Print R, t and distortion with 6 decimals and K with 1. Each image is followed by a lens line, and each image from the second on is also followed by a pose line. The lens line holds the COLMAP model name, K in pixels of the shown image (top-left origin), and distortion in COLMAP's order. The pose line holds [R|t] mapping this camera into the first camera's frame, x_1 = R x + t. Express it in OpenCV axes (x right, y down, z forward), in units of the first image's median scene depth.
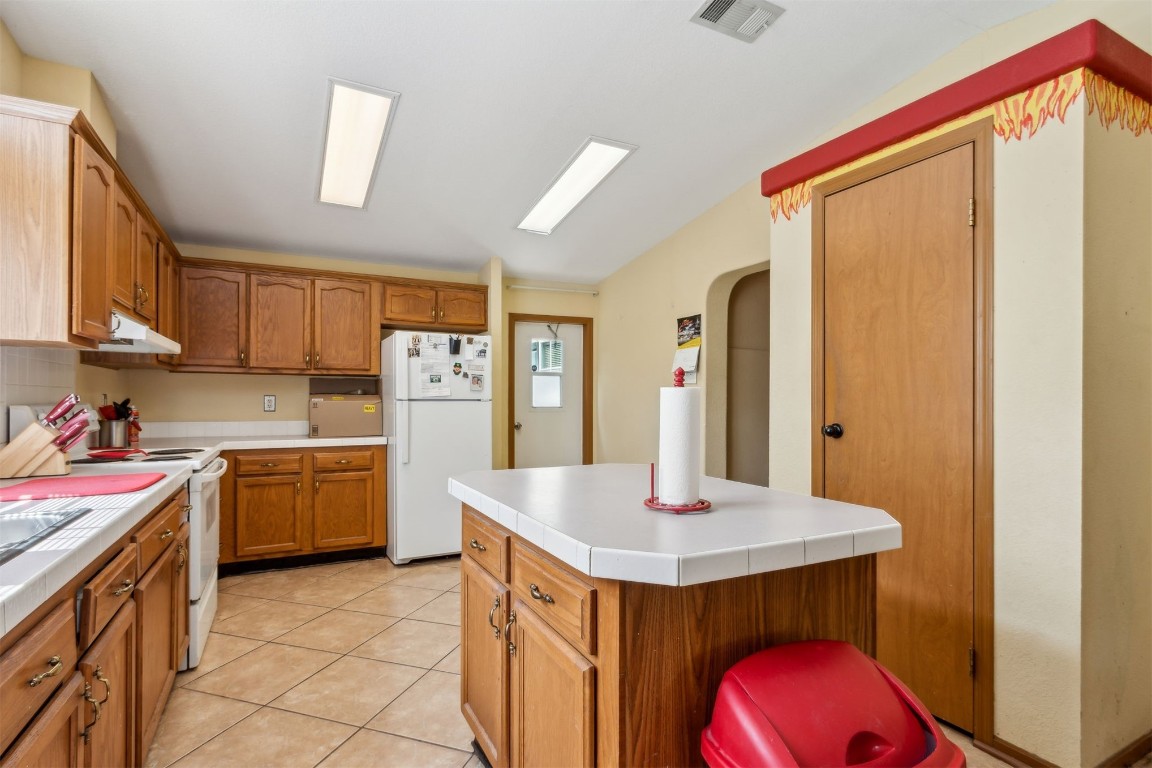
lens RADIAL K [[556.2, 0, 564.9], [0, 556.2, 402.0], [0, 0, 1]] dist [-0.000390, -0.000256]
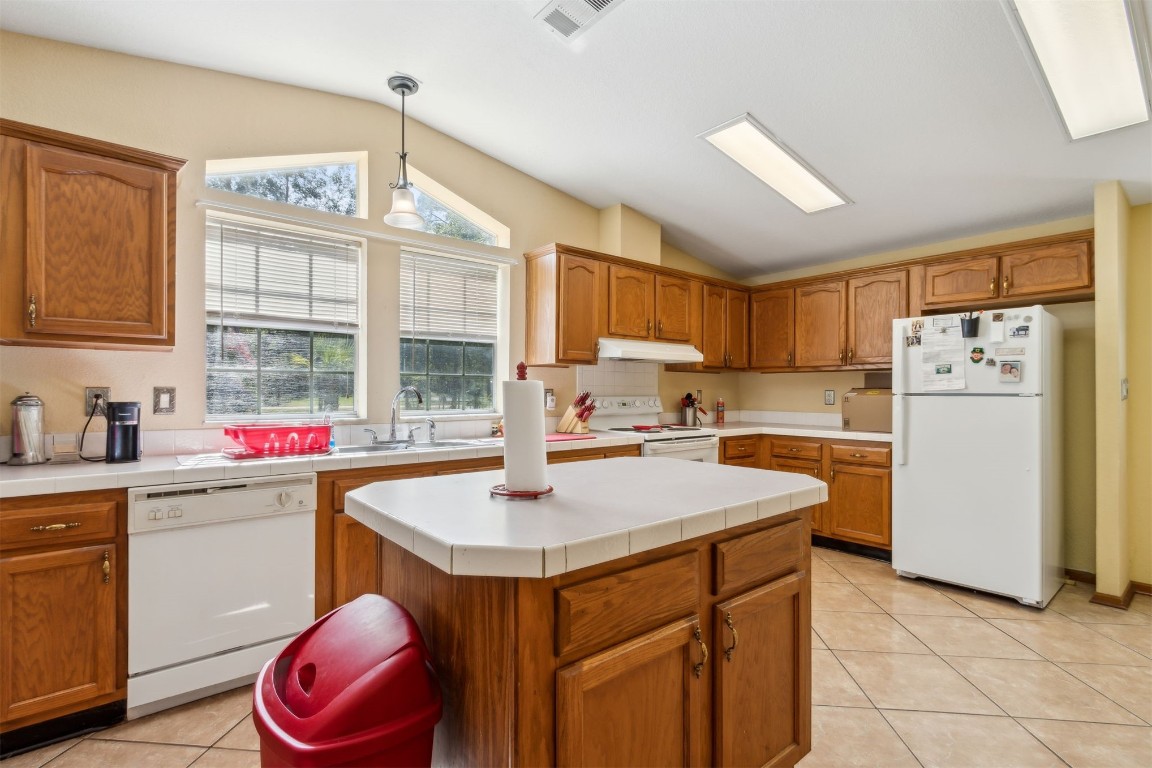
lens RADIAL K [[528.0, 0, 592.1], [0, 528.0, 392.0], [0, 0, 1]] dist [-0.001870, -0.001120]
pose [[0.246330, -0.003724, -0.969179, 0.406919], [-0.006250, 0.999966, -0.005431, 0.000098], [0.969166, 0.007395, 0.246298, 0.293191]]
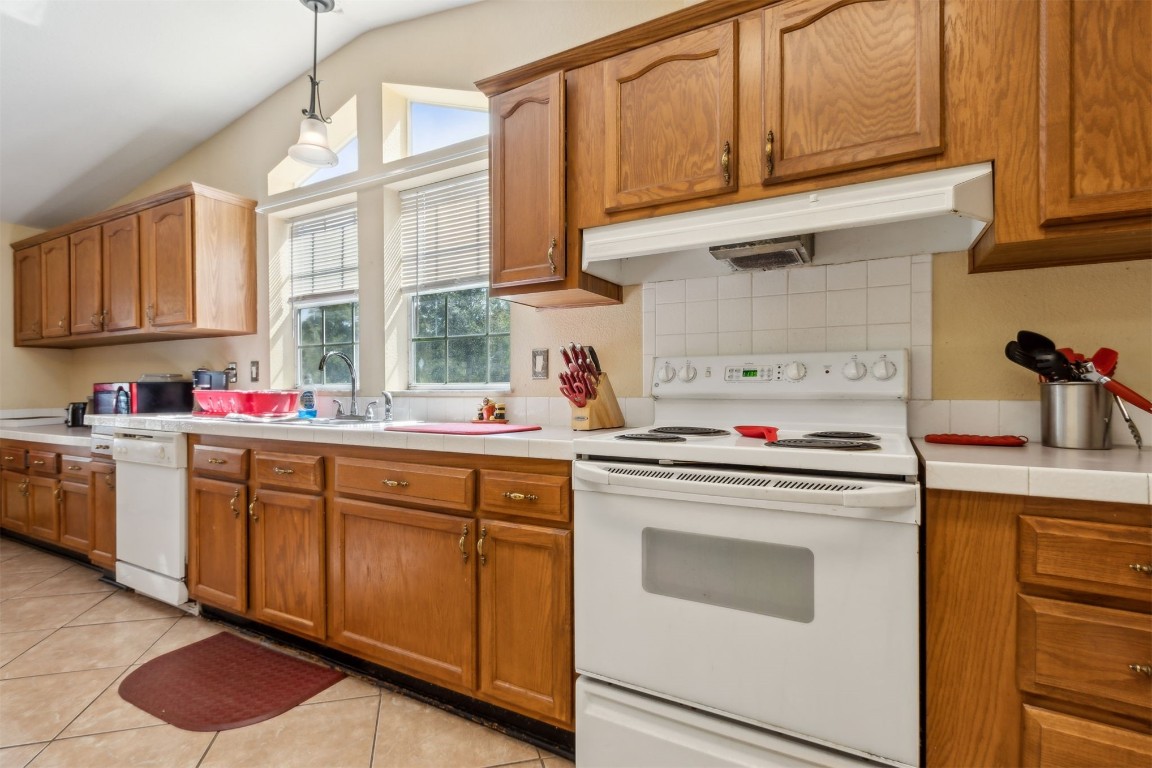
lens RADIAL K [[556.2, 0, 569.1], [0, 556.2, 385.7], [0, 0, 1]] dist [-0.000390, -0.000256]
pose [[-0.831908, -0.001249, -0.554912, -0.204127], [-0.002023, 0.999998, 0.000783, 0.027907], [0.554910, 0.001774, -0.831909, 0.892545]]
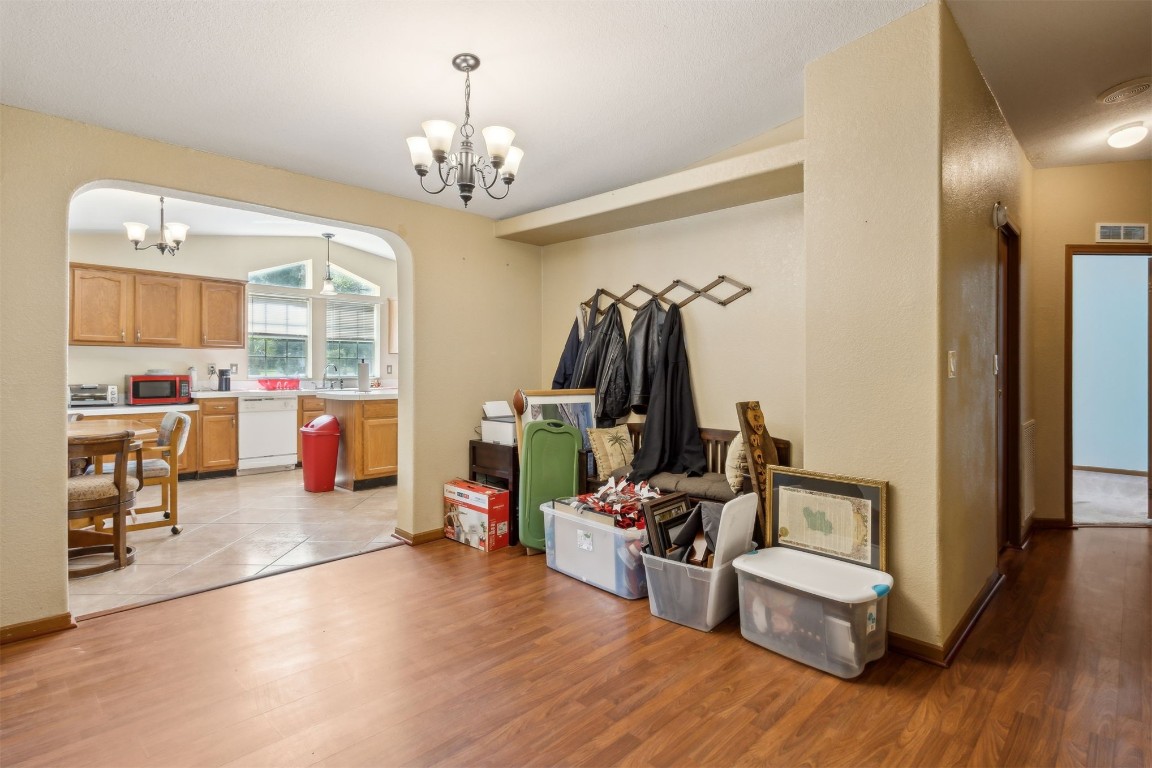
lens RADIAL K [[556.2, 0, 559.5], [0, 556.2, 373.0], [0, 0, 1]] dist [-0.000390, -0.000256]
pose [[0.326806, 0.006163, -0.945071, 1.503646], [-0.009606, 0.999949, 0.003199, 0.006720], [0.945043, 0.008033, 0.326848, 0.334458]]
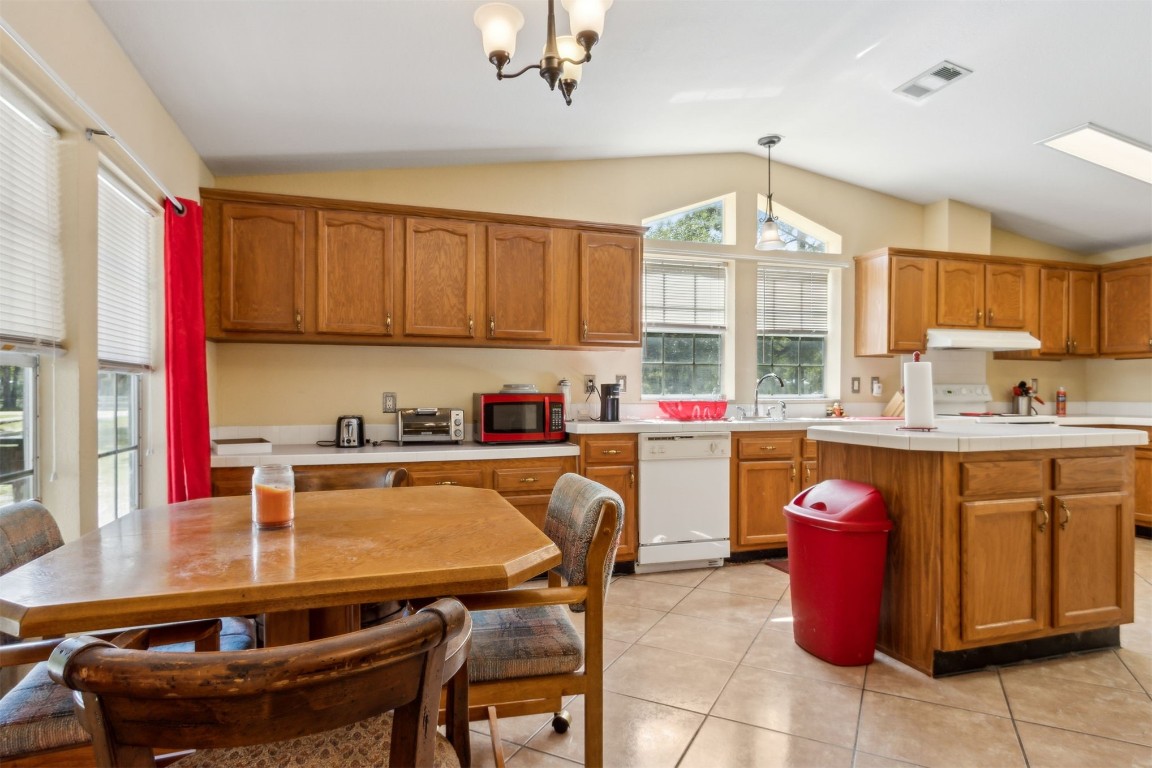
lens RADIAL K [[652.0, 0, 601.3], [0, 652.0, 397.6], [0, 0, 1]] dist [-0.002259, -0.000274]
pose [[-0.130443, 0.003213, -0.991451, 0.804132], [-0.006208, 0.999972, 0.004058, 0.027857], [0.991436, 0.006684, -0.130419, 0.088523]]
